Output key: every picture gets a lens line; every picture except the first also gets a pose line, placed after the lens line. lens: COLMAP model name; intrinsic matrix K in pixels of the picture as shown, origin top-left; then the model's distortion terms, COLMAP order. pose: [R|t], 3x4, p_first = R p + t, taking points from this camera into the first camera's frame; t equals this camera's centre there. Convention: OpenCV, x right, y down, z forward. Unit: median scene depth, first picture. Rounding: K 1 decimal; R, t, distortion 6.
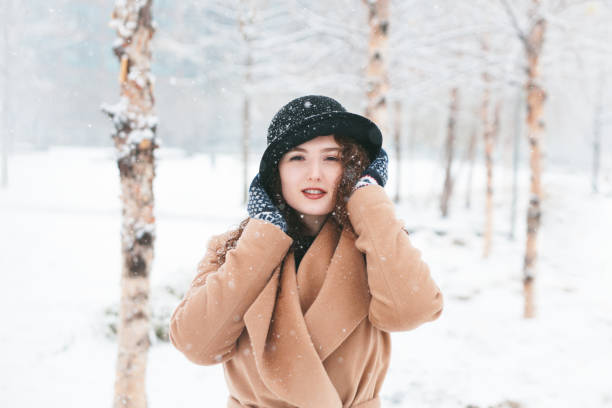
lens RADIAL K [[934.9, 0, 306.0], [0, 934.9, 204.0], [0, 0, 1]] dist [0.099224, -0.085186]
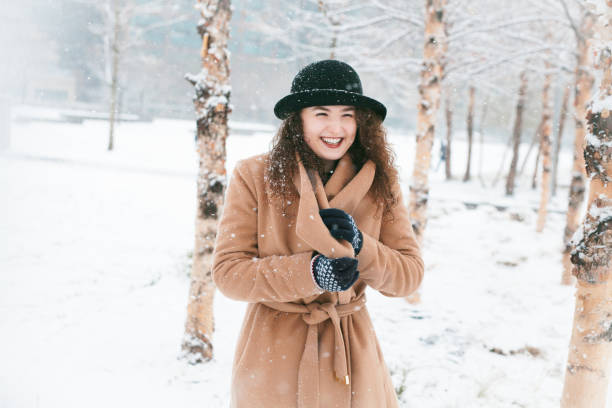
lens RADIAL K [[934.9, 0, 306.0], [0, 934.9, 204.0], [0, 0, 1]] dist [0.099224, -0.085186]
pose [[0.992979, 0.045711, -0.109100, 0.073287], [-0.044082, 0.998878, 0.017299, 0.032941], [0.109768, -0.012368, 0.993880, -0.177814]]
